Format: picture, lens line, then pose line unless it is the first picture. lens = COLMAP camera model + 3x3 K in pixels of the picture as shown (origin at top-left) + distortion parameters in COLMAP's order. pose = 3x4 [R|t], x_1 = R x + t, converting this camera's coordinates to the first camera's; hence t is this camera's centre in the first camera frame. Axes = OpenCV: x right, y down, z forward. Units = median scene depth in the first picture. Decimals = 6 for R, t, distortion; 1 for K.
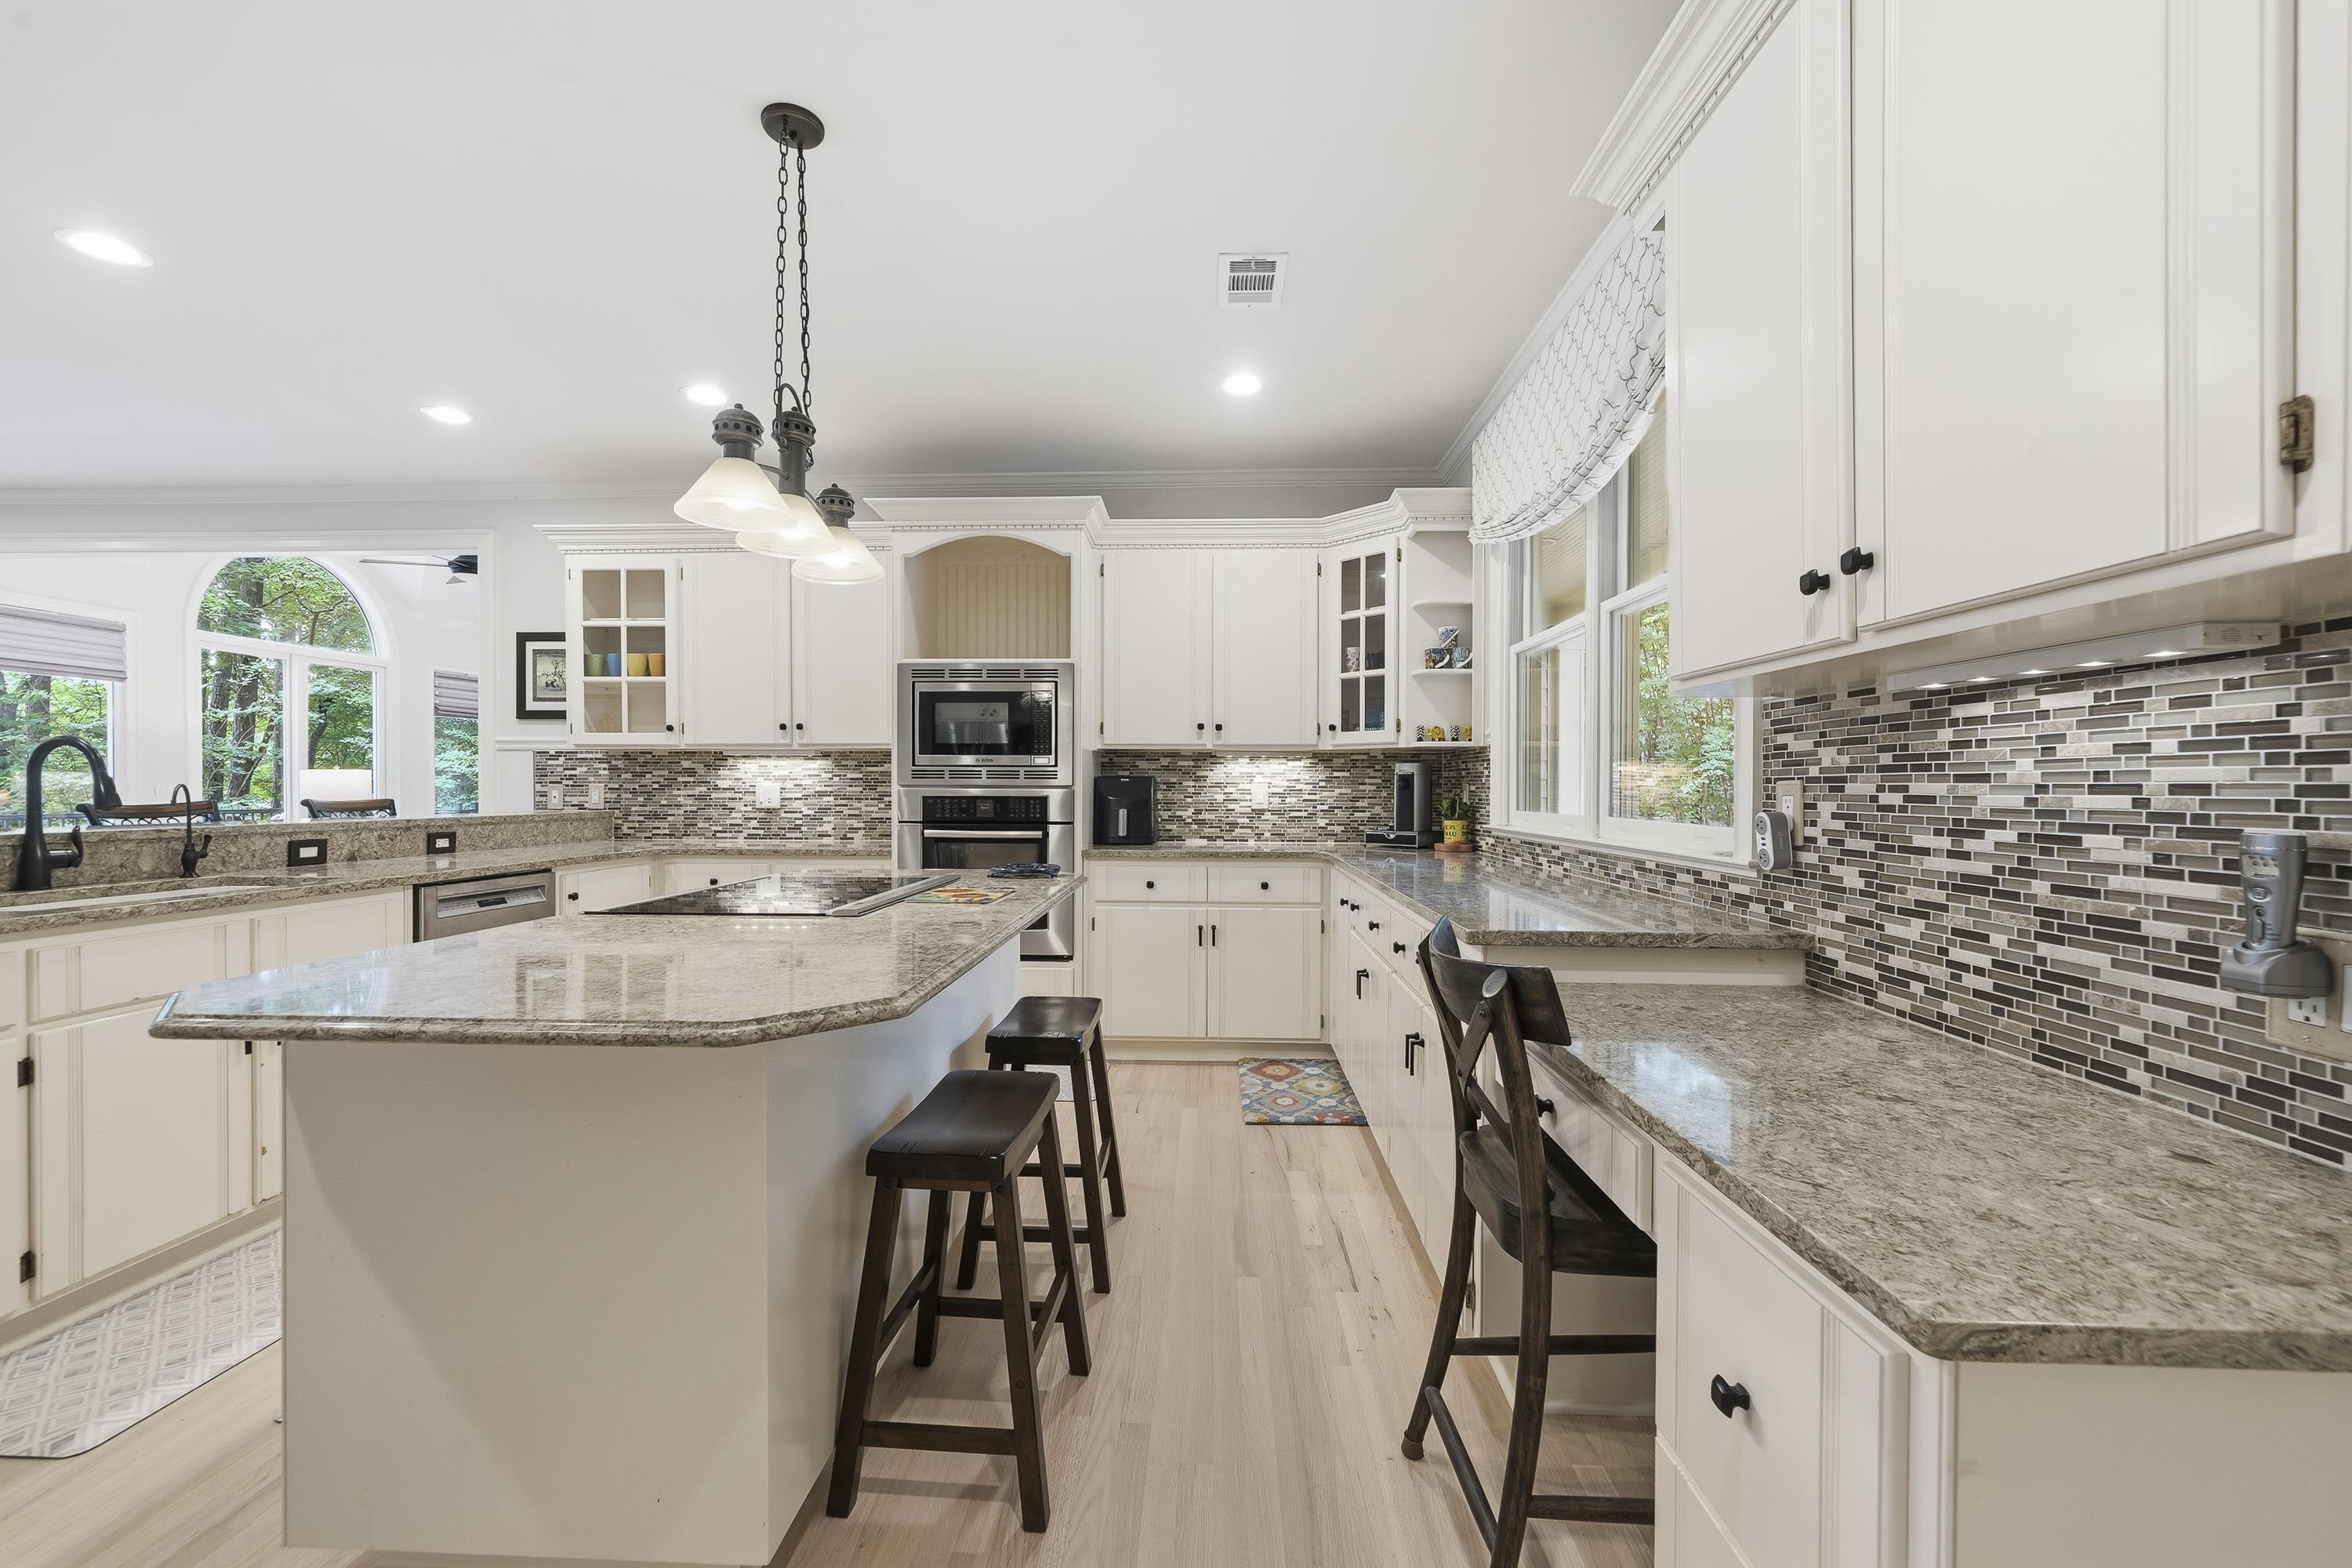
lens RADIAL K [[945.7, 0, 1172.3], [0, 945.7, 790.6], [0, 0, 1]] dist [-0.002400, -0.000269]
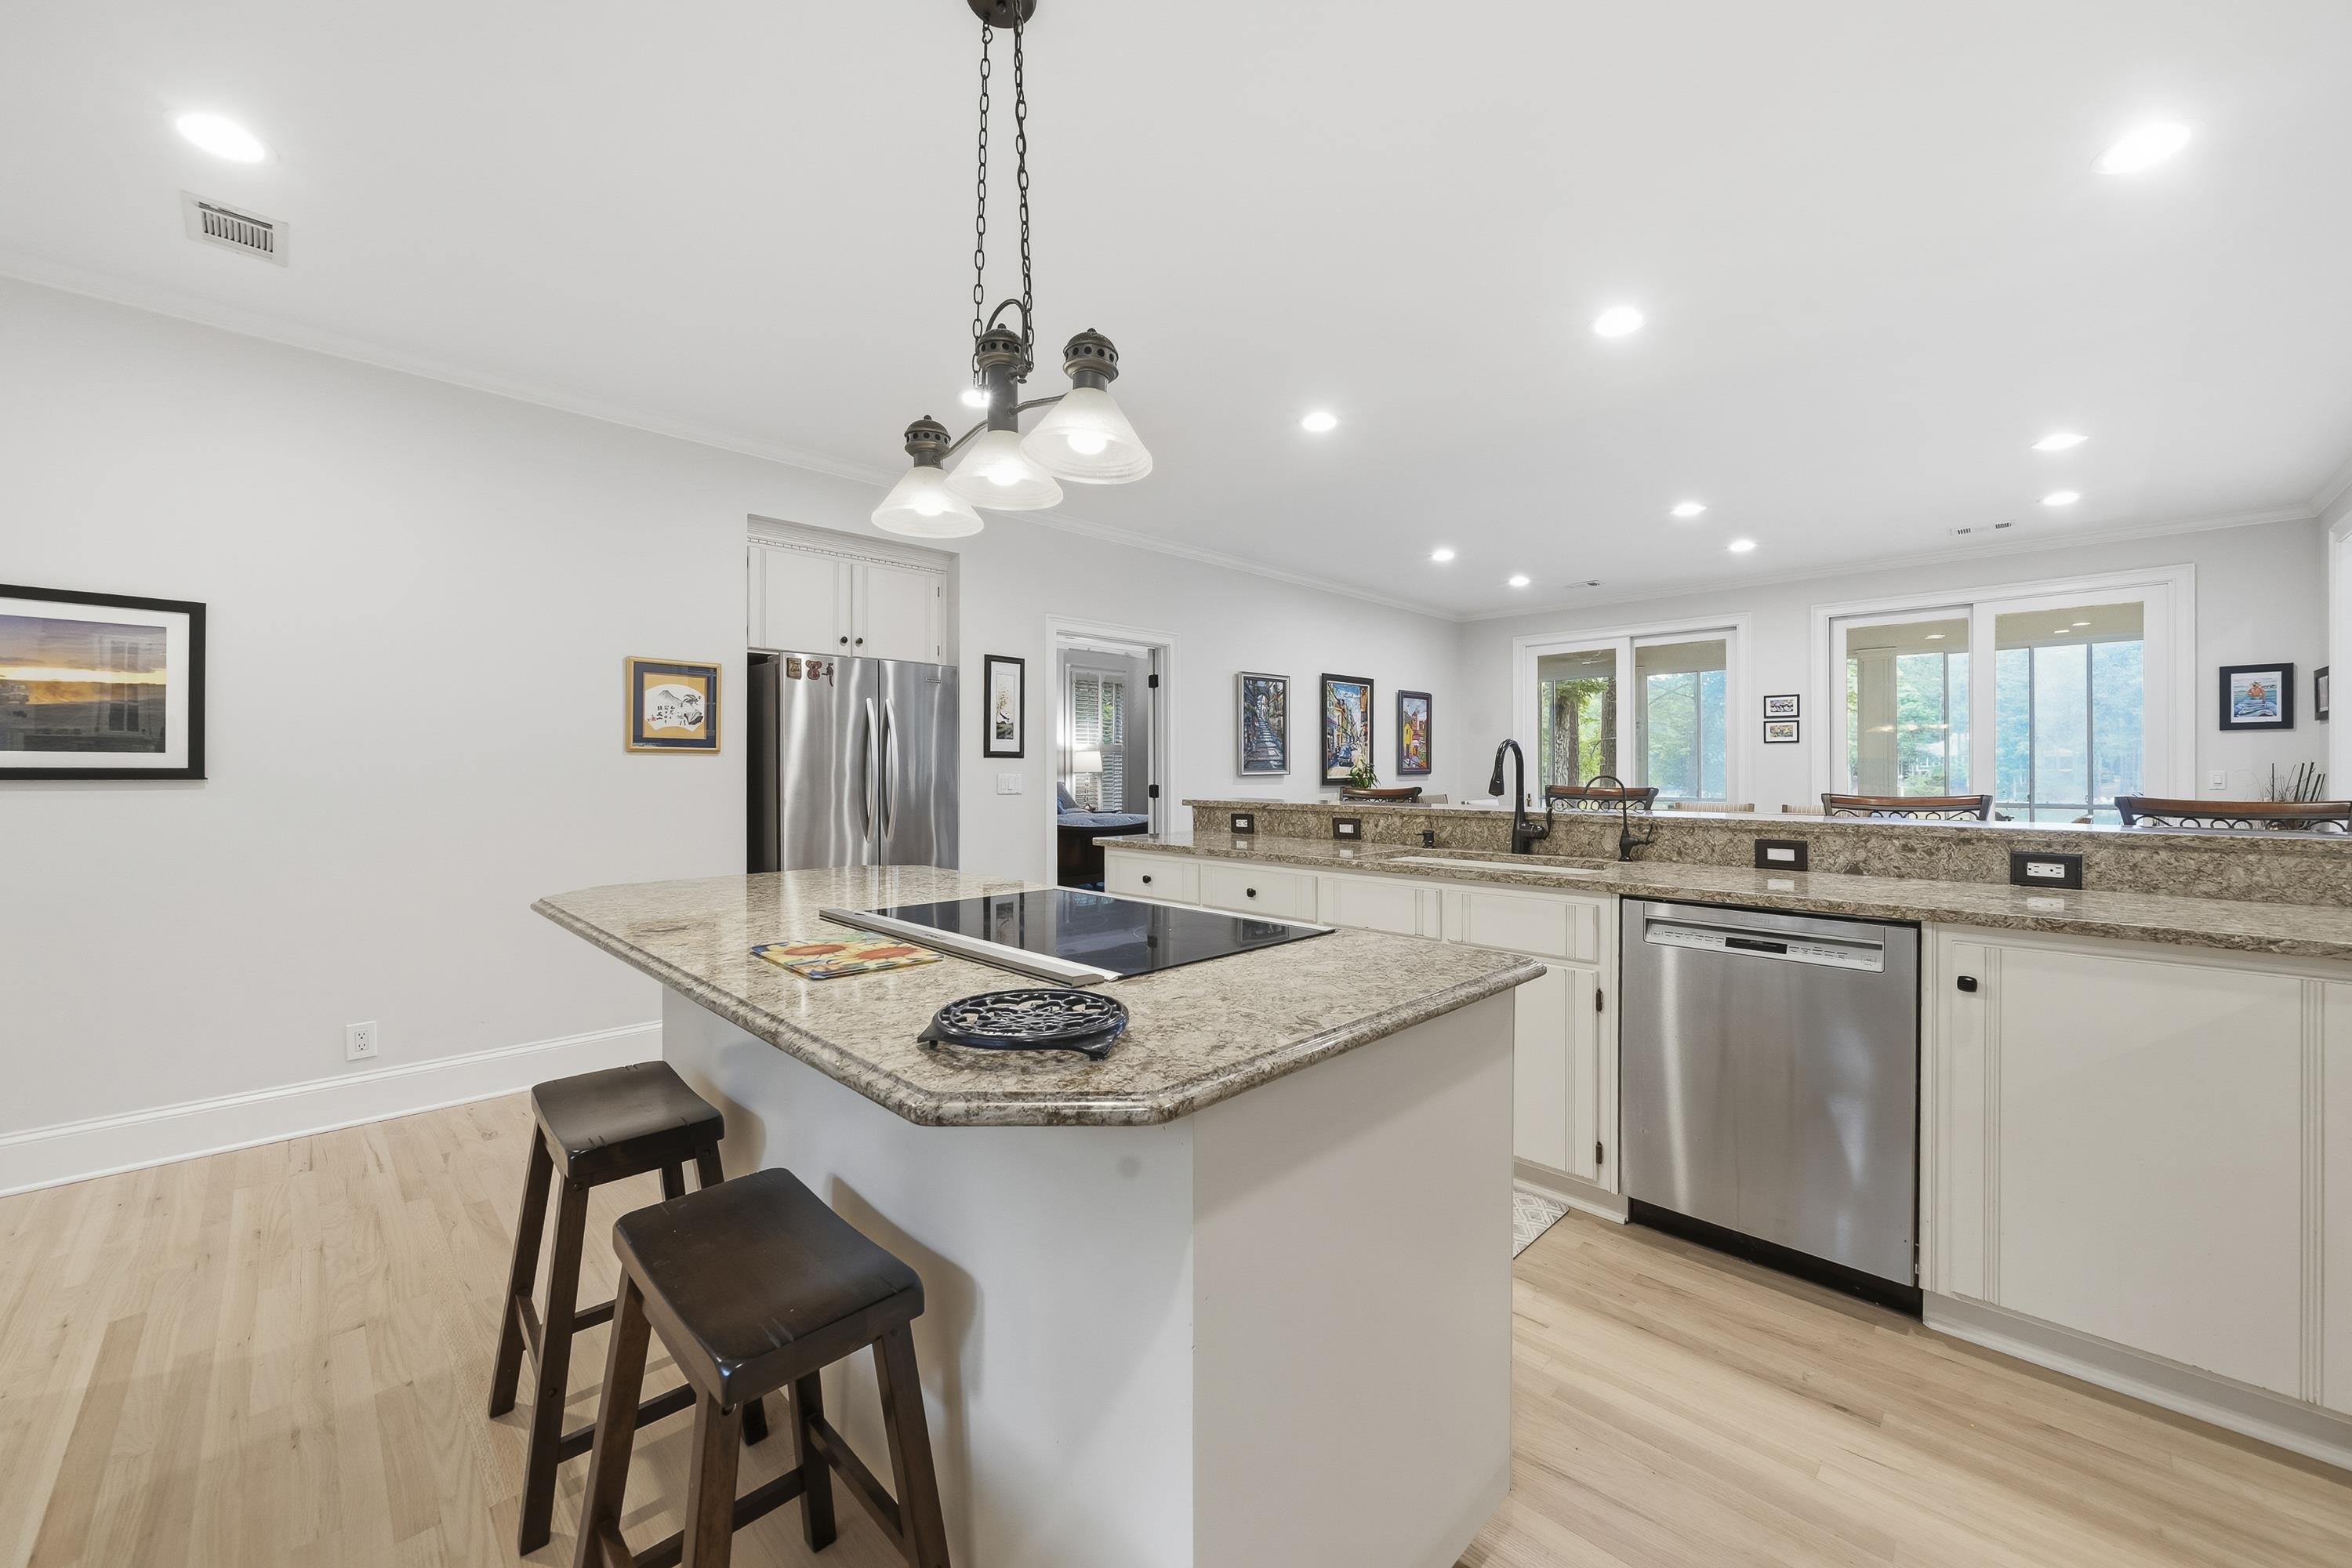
lens RADIAL K [[895.1, 0, 1176.9], [0, 895.1, 772.9], [0, 0, 1]] dist [-0.001934, -0.000086]
pose [[-0.675012, -0.000107, -0.737807, 0.046759], [-0.004227, 0.999984, 0.003722, -0.008039], [0.737794, 0.005631, -0.675002, 0.900008]]
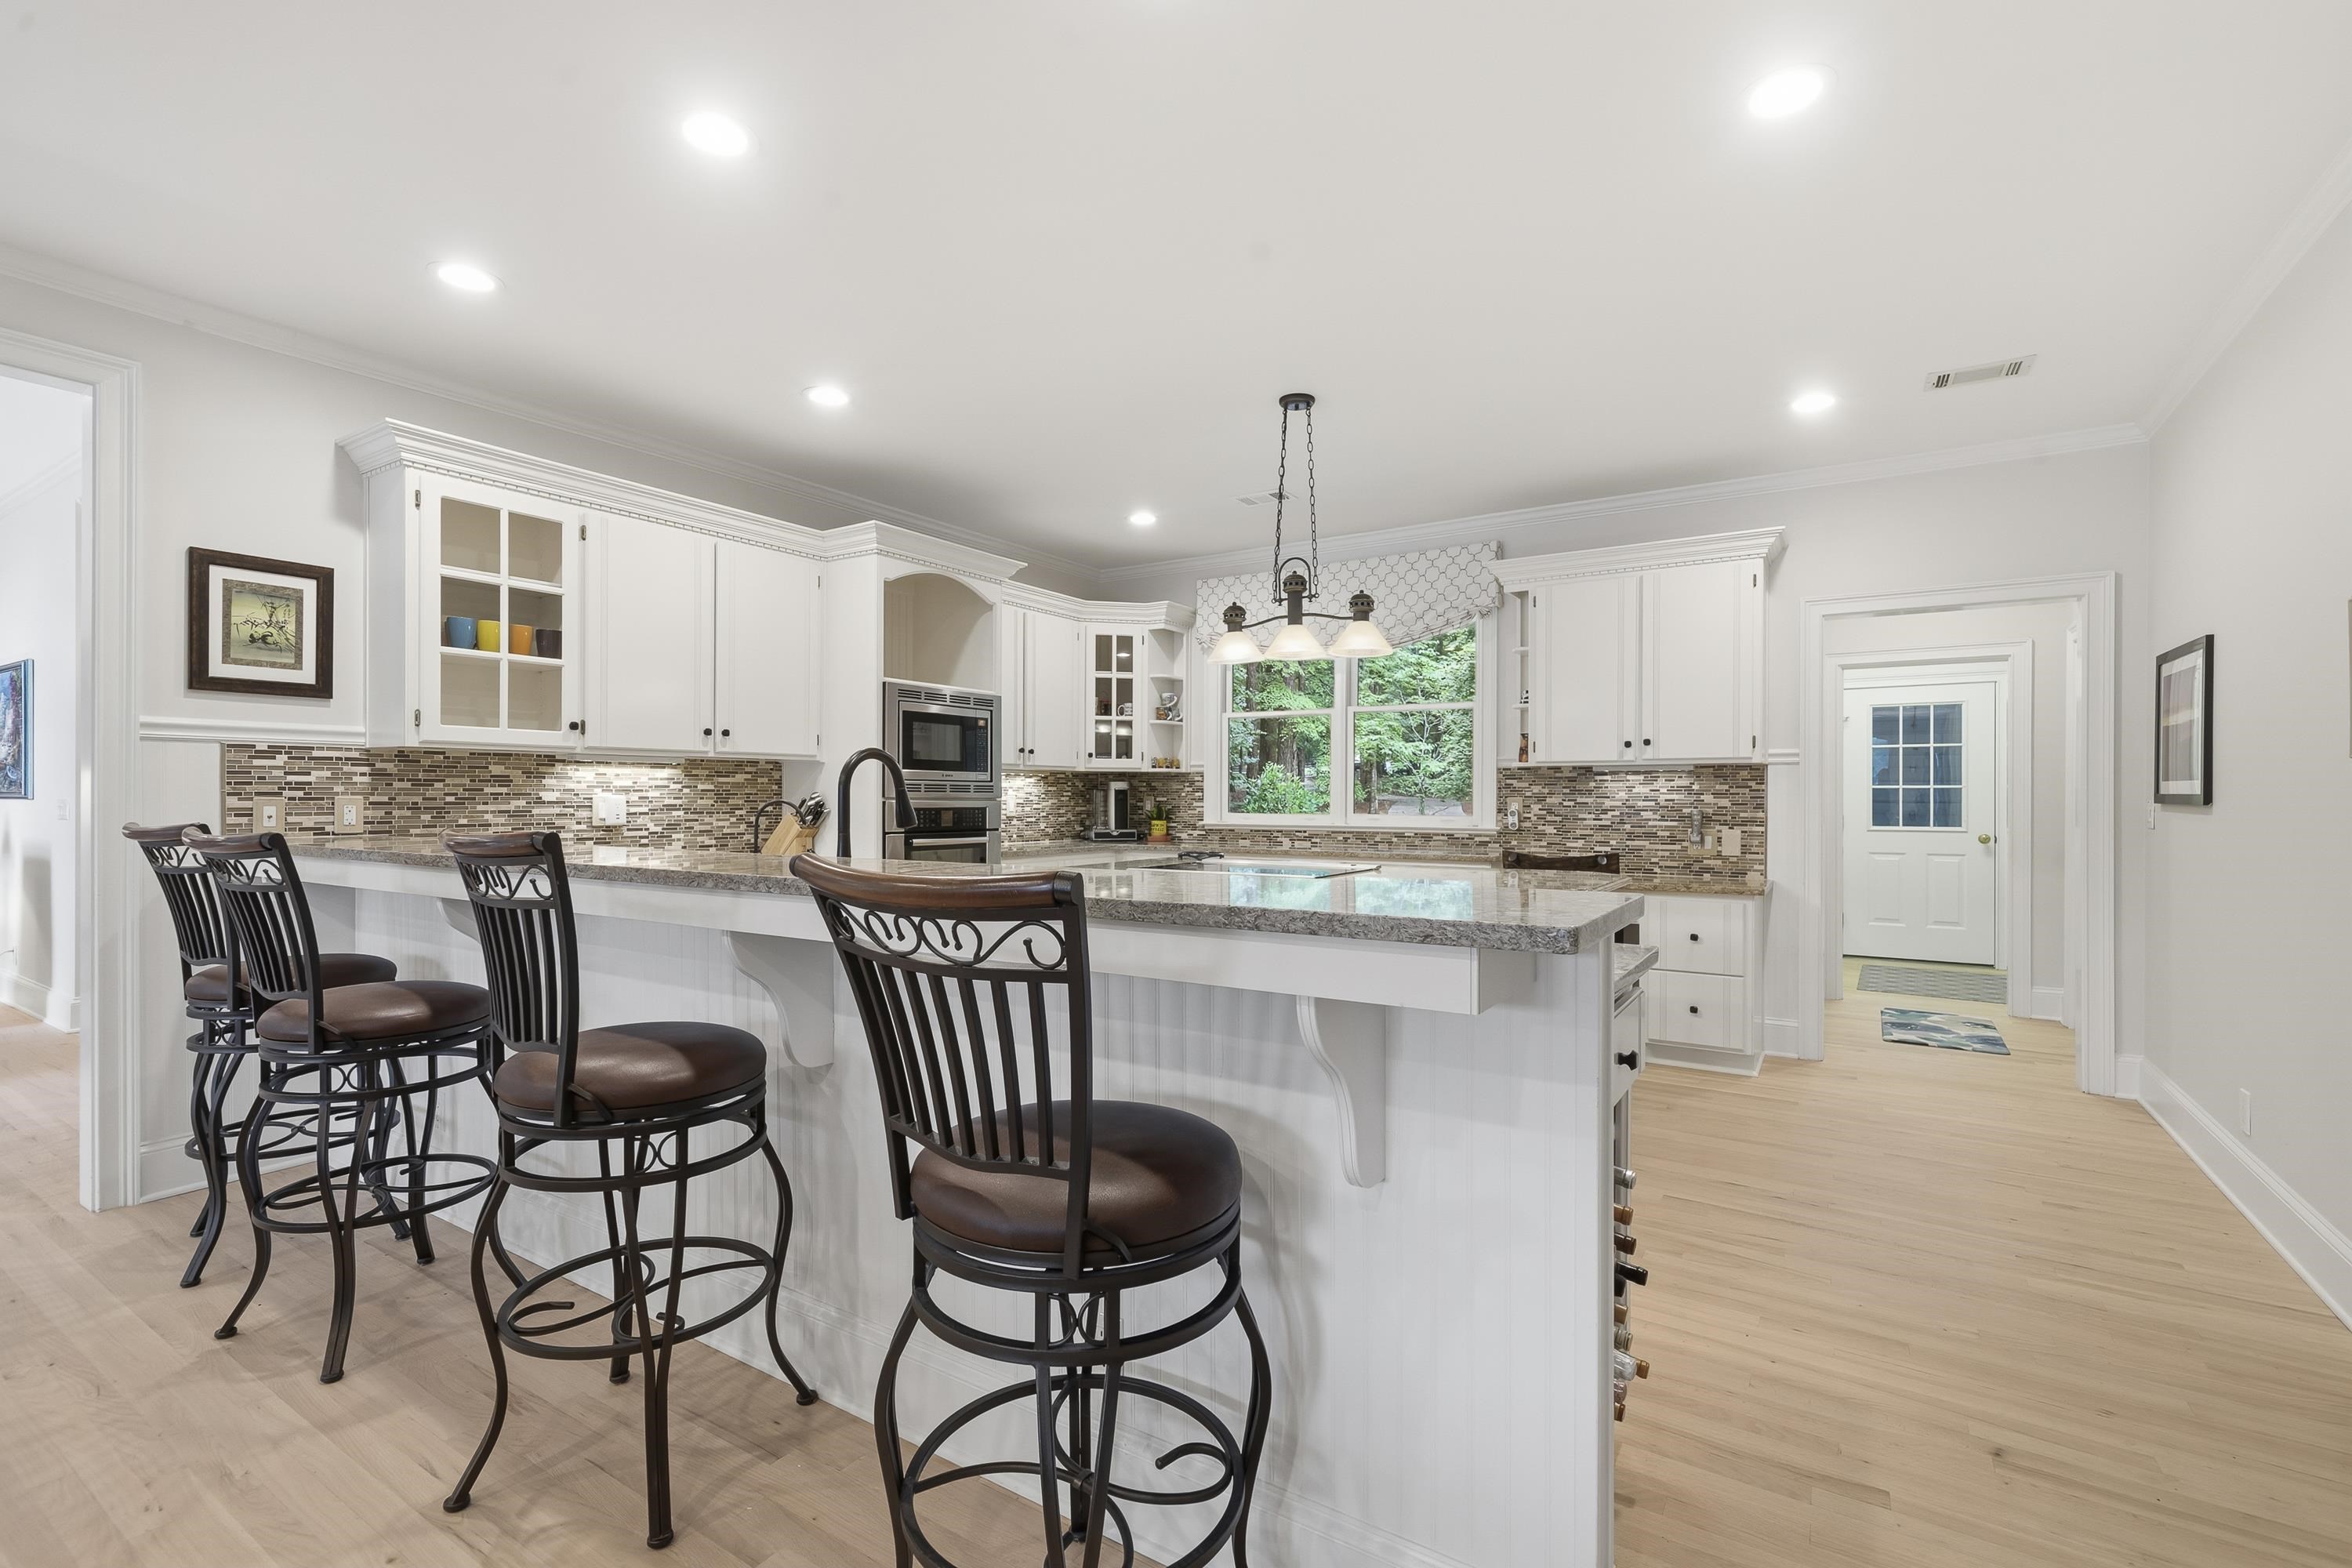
lens RADIAL K [[1047.5, 0, 1165.1], [0, 1047.5, 795.3], [0, 0, 1]] dist [0.000771, 0.000122]
pose [[0.512627, 0.000183, 0.858611, -1.146730], [0.002461, 0.999996, -0.001683, -0.006078], [-0.858608, 0.002976, 0.512625, 0.140537]]
